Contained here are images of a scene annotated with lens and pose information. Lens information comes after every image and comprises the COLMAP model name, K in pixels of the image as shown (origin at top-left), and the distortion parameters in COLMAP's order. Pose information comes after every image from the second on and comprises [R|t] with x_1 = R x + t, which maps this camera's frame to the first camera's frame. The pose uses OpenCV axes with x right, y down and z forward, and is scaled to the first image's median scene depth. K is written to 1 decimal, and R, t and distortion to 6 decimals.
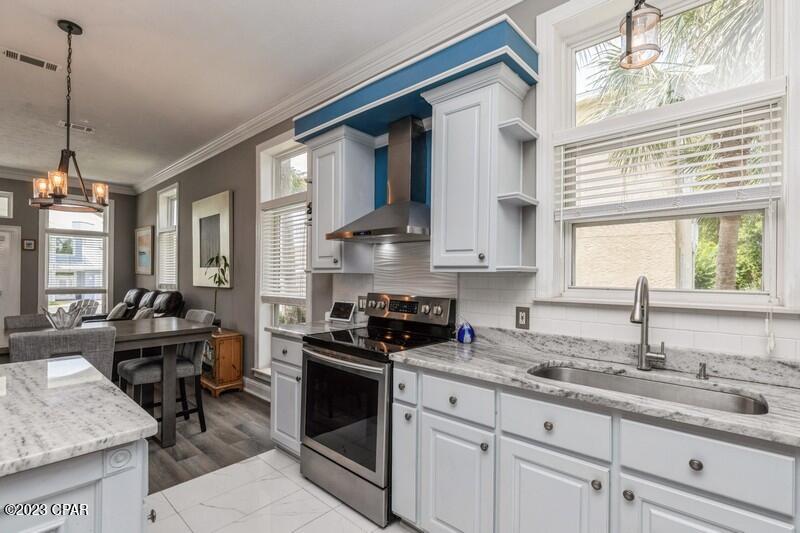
lens RADIAL K [[375.3, 0, 401.8], [0, 375.3, 278.4], [0, 0, 1]] dist [-0.003342, -0.000444]
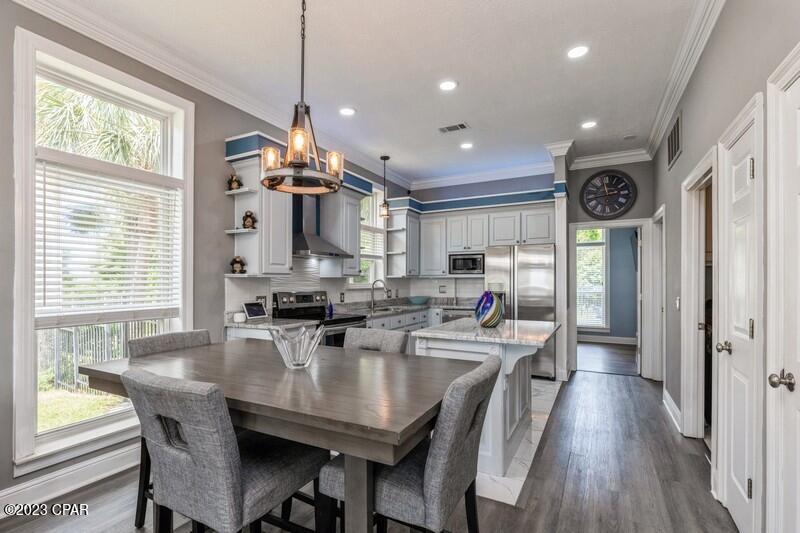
lens RADIAL K [[375.3, 0, 401.8], [0, 375.3, 278.4], [0, 0, 1]] dist [-0.003342, -0.000444]
pose [[-0.258351, -0.002088, 0.966049, -1.564984], [0.002804, 0.999992, 0.002911, -0.016505], [-0.966047, 0.003461, -0.258343, 0.935094]]
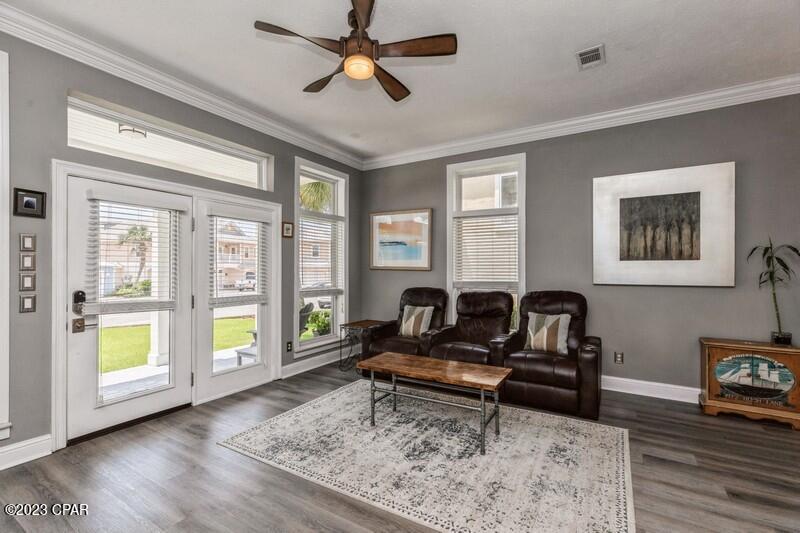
lens RADIAL K [[355.8, 0, 403.6], [0, 355.8, 269.6], [0, 0, 1]] dist [0.001989, 0.000210]
pose [[0.979205, -0.004722, 0.202819, -2.162207], [0.005929, 0.999968, -0.005346, -0.018830], [-0.202788, 0.006437, 0.979202, 0.661744]]
